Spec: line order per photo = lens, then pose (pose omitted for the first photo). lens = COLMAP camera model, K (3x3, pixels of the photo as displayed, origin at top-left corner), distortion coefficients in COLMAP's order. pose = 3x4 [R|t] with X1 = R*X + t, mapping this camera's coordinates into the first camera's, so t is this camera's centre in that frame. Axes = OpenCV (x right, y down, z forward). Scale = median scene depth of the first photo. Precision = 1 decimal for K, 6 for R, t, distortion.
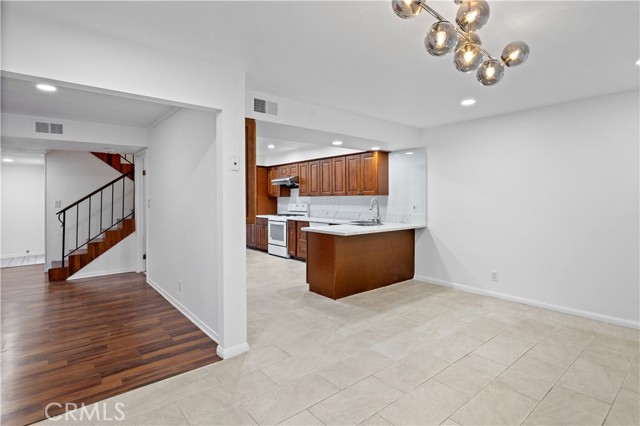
lens RADIAL K [[323.4, 0, 319.1], [0, 323.4, 208.0], [0, 0, 1]] dist [0.000974, 0.000123]
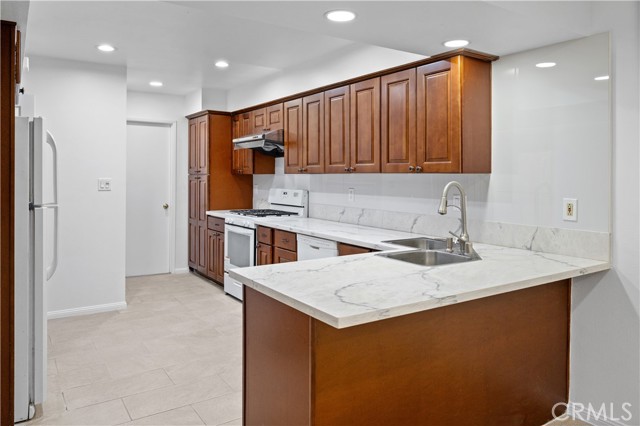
lens RADIAL K [[466.9, 0, 320.8], [0, 466.9, 177.0], [0, 0, 1]] dist [-0.007230, -0.001868]
pose [[0.994797, 0.010992, -0.101284, 0.060866], [-0.013751, 0.999552, -0.026584, -0.015338], [0.100946, 0.027838, 0.994502, 0.368973]]
